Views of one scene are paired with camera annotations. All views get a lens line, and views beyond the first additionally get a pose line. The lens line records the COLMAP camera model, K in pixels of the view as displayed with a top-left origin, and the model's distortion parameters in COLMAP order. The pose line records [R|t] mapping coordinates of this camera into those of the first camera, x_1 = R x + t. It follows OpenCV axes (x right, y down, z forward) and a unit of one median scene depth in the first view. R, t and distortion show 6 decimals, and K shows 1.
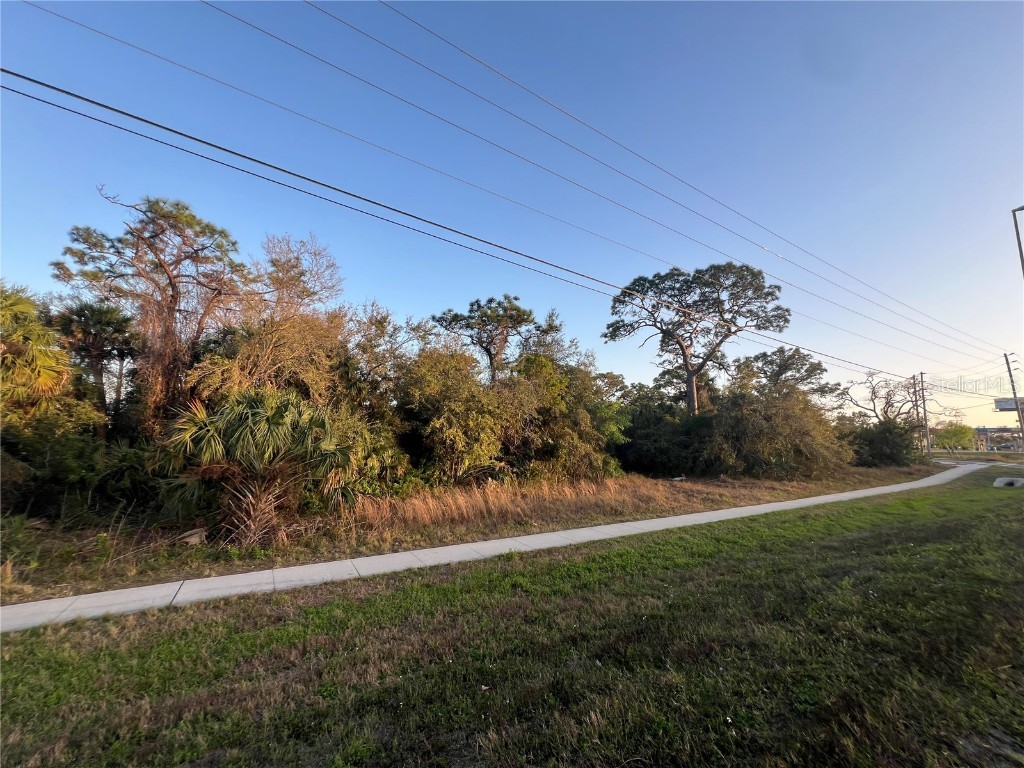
lens RADIAL K [[405.3, 0, 512.0], [0, 405.3, 384.0], [0, 0, 1]] dist [-0.000432, 0.000233]
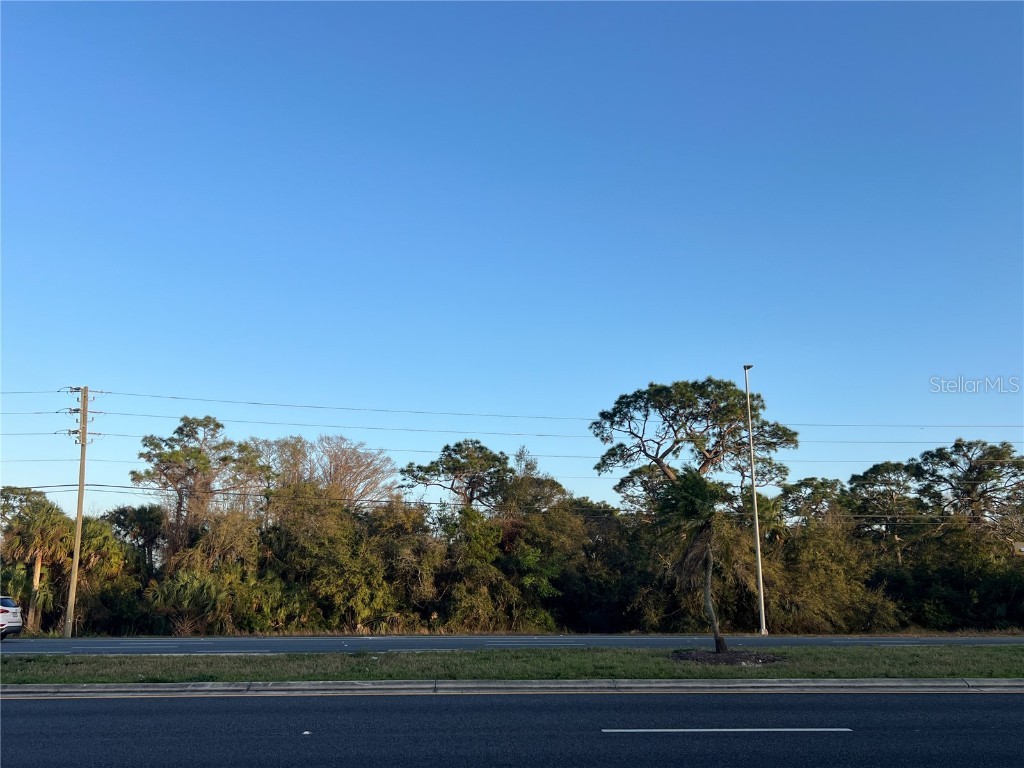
lens RADIAL K [[868.6, 0, 512.0], [0, 868.6, 384.0], [0, 0, 1]] dist [0.060247, -0.001264]
pose [[0.877991, -0.113877, -0.464934, 1.319793], [0.068868, 0.991236, -0.112732, -0.136561], [0.473697, 0.066958, 0.878139, -0.961526]]
